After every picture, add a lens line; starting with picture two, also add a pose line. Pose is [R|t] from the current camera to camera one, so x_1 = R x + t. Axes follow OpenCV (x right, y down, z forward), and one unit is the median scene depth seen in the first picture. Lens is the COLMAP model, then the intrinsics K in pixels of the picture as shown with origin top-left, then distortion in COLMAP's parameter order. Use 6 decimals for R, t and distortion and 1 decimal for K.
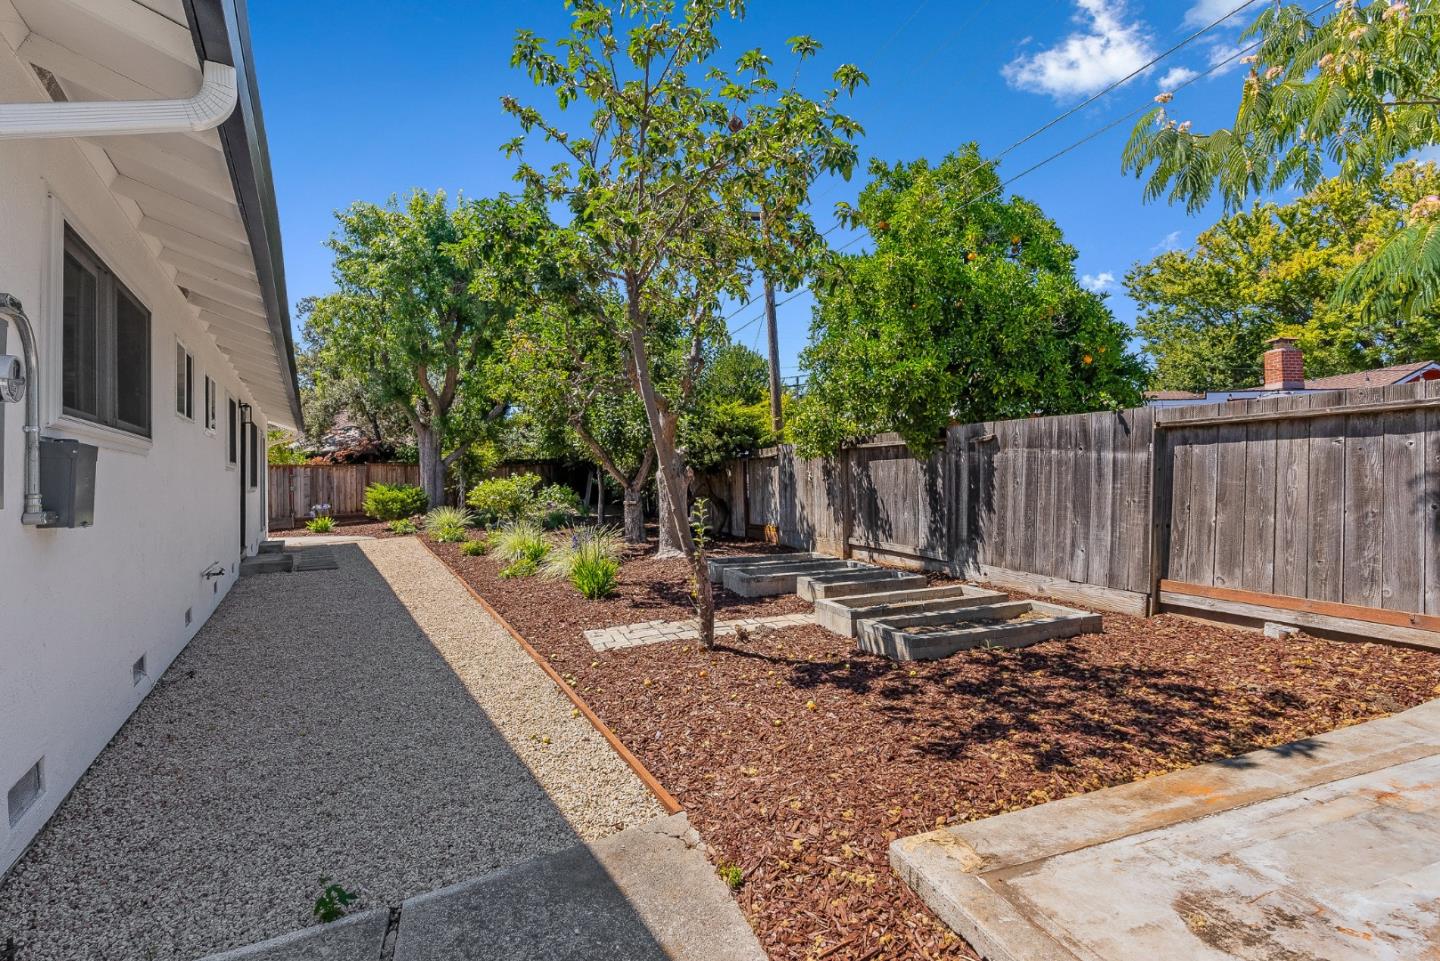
lens RADIAL K [[660.1, 0, 719.9], [0, 660.1, 473.7], [0, 0, 1]] dist [0.002383, 0.000332]
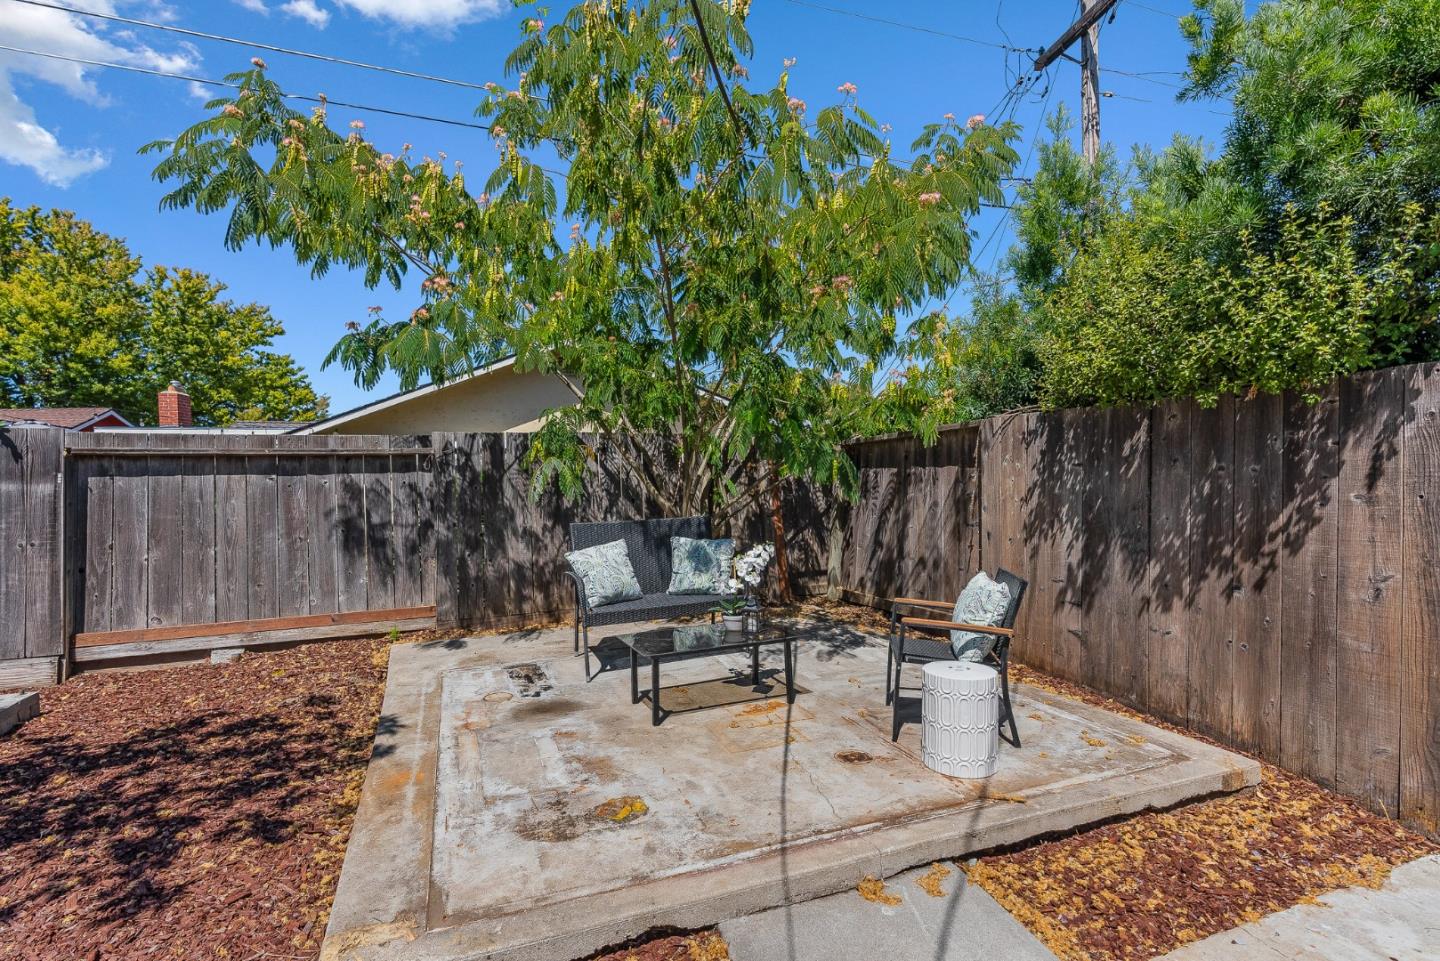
lens RADIAL K [[644.4, 0, 719.6], [0, 644.4, 507.0], [0, 0, 1]] dist [0.000305, -0.000055]
pose [[0.001787, -0.007642, 0.999969, -0.256489], [0.014316, 0.999869, 0.007615, 0.003956], [-0.999896, 0.014302, 0.001896, 0.286533]]
